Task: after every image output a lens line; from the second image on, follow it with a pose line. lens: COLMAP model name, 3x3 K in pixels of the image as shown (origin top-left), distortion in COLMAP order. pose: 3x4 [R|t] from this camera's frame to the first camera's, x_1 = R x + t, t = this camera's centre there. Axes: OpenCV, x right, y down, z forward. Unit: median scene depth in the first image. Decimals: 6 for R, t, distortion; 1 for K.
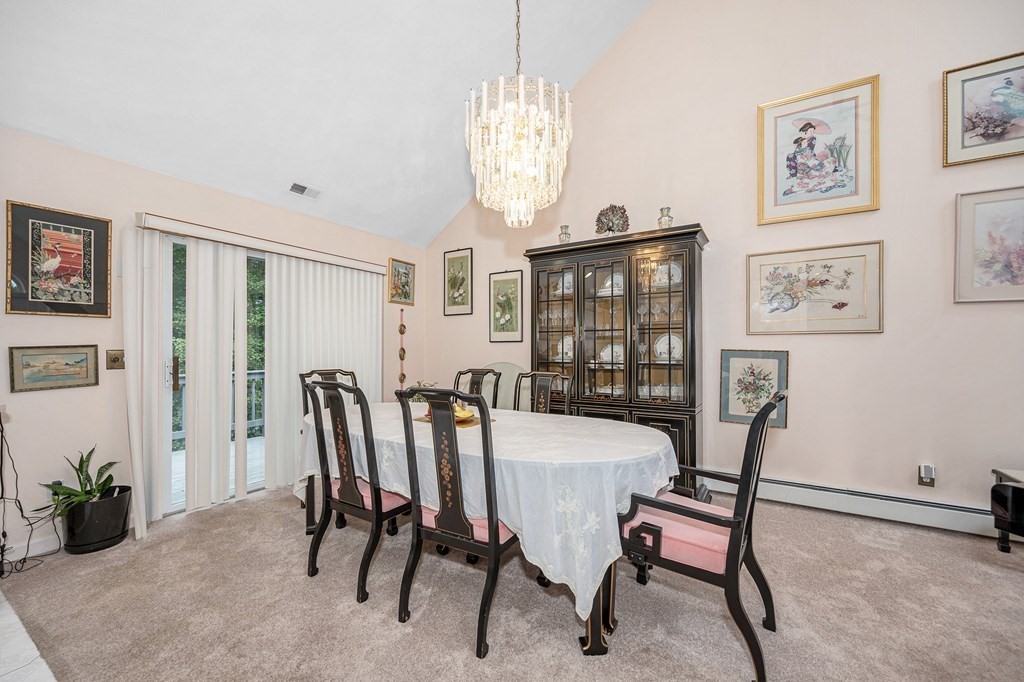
lens RADIAL K [[413.1, 0, 505.3], [0, 413.1, 343.5], [0, 0, 1]] dist [0.001590, -0.000664]
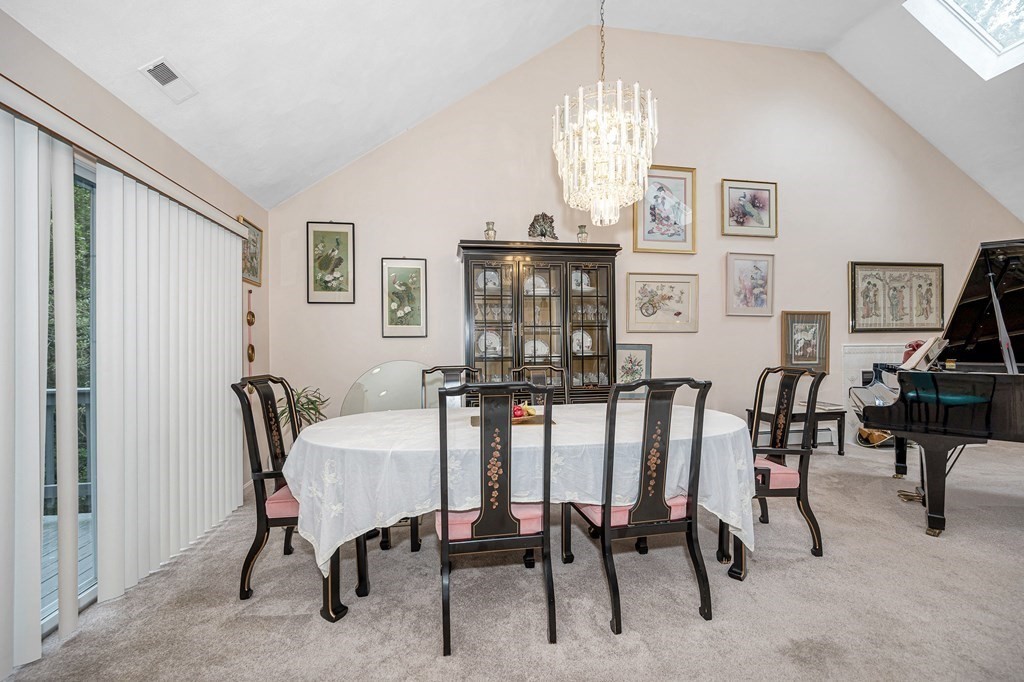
lens RADIAL K [[413.1, 0, 497.0], [0, 413.1, 343.1], [0, 0, 1]] dist [0.001590, -0.000664]
pose [[0.749138, -0.000972, 0.662413, -0.631121], [0.000734, 1.000000, 0.000637, 0.012426], [-0.662413, 0.000009, 0.749139, 0.286300]]
